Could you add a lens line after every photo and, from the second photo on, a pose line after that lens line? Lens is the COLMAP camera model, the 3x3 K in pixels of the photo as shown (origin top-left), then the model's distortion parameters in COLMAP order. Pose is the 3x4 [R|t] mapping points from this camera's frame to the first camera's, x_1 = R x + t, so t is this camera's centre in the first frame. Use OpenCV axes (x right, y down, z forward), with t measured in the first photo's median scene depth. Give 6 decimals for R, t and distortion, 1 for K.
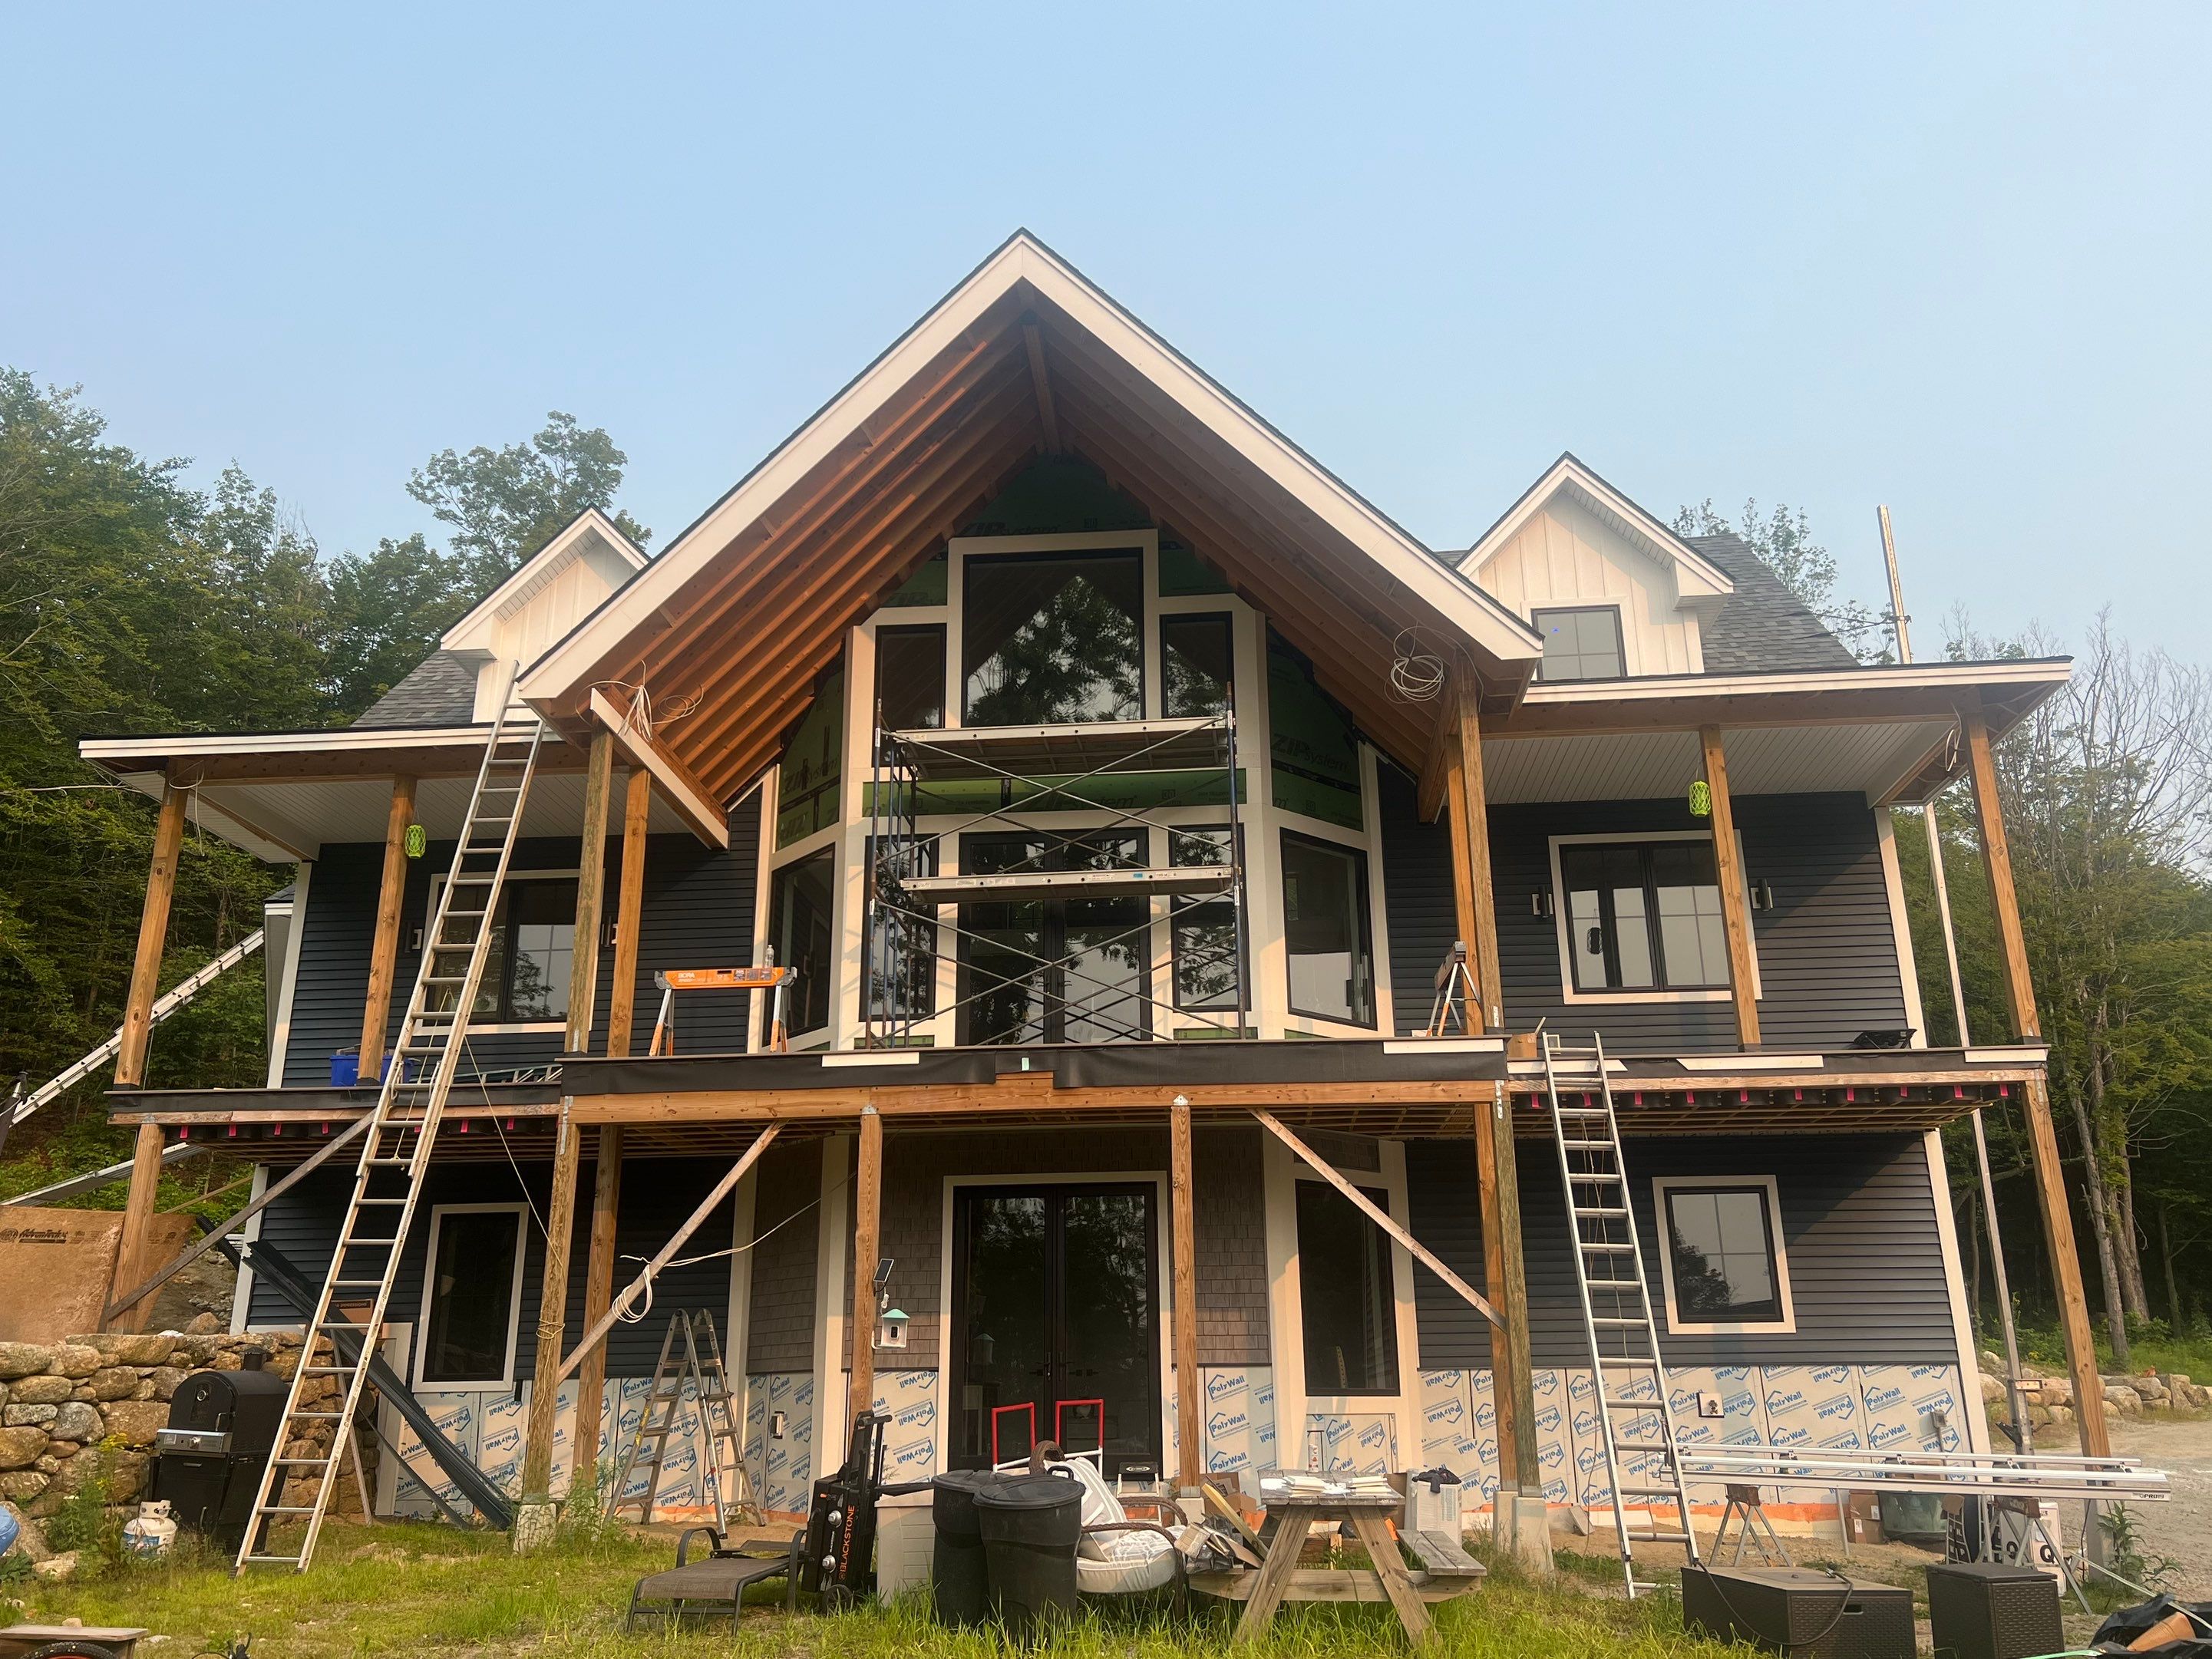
lens RADIAL K [[1865.7, 0, 1106.0], [0, 1865.7, 829.5], [0, 0, 1]] dist [0.059951, -0.081953]
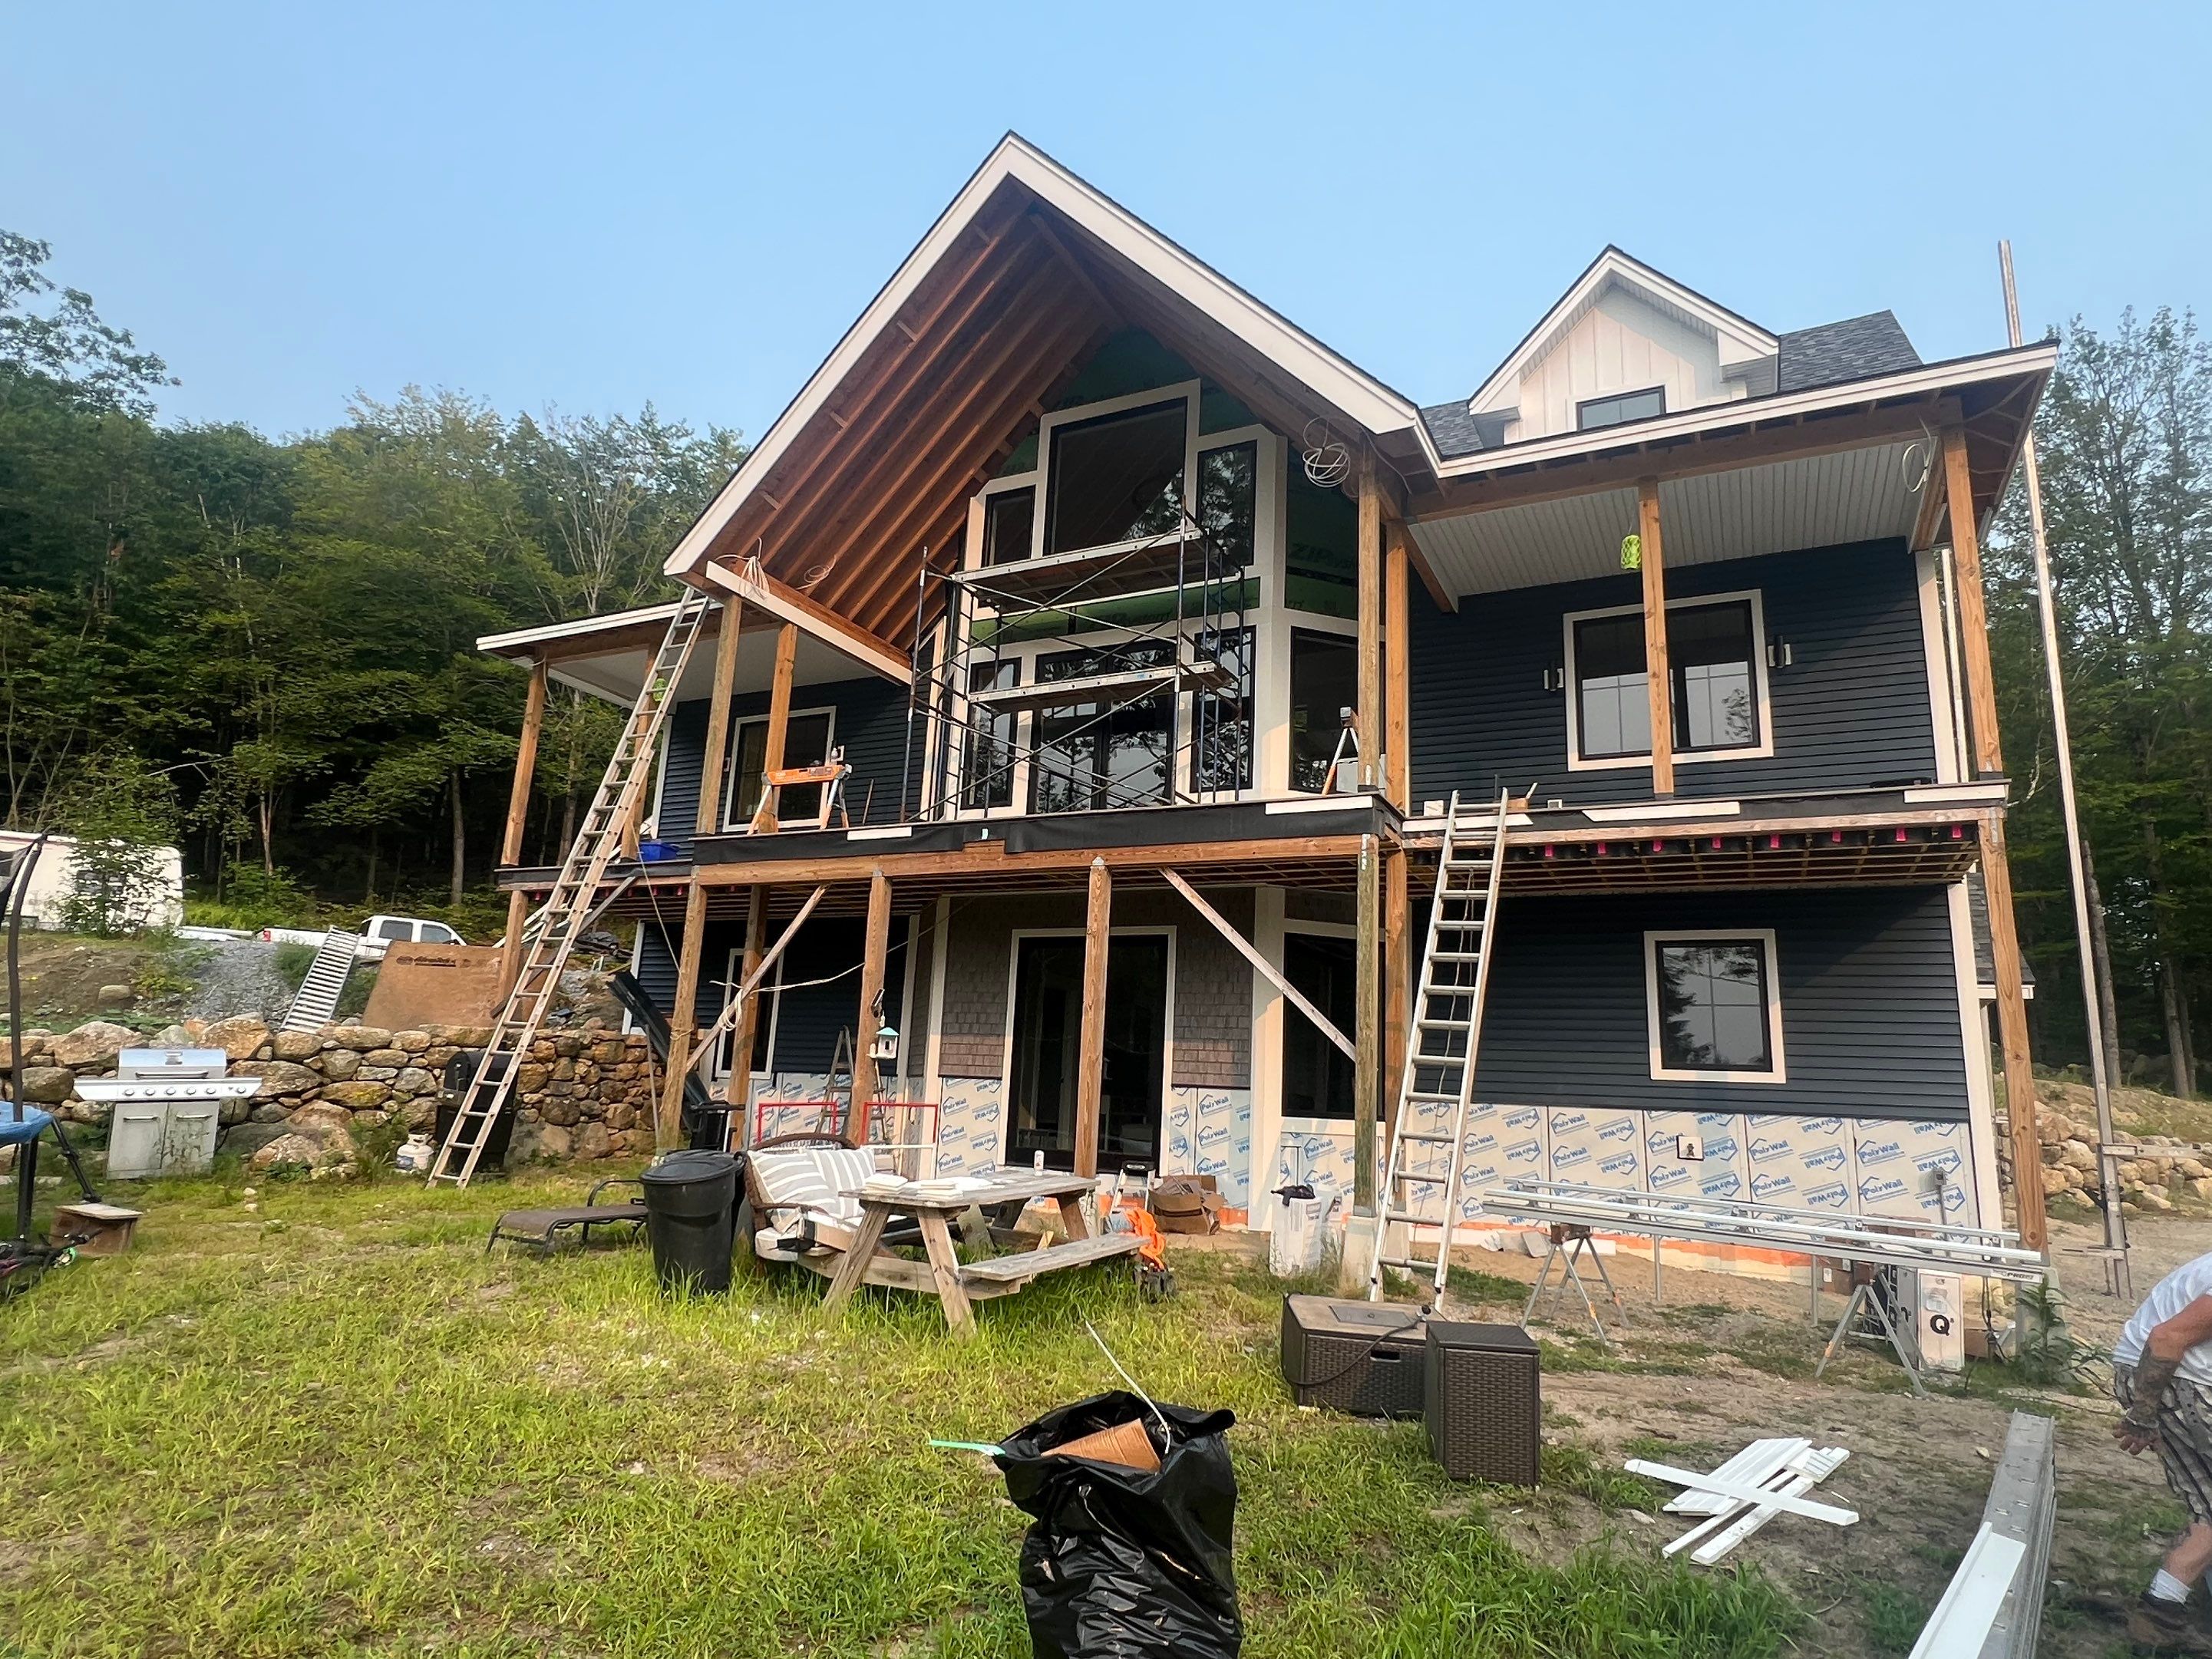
lens RADIAL K [[1329.5, 0, 1106.0], [0, 1329.5, 829.5], [0, 0, 1]] dist [0.002784, -0.010226]
pose [[0.911437, -0.028895, -0.410423, 0.343445], [0.064749, 0.995174, 0.073727, 0.059087], [0.406312, -0.093772, 0.908910, 0.229389]]
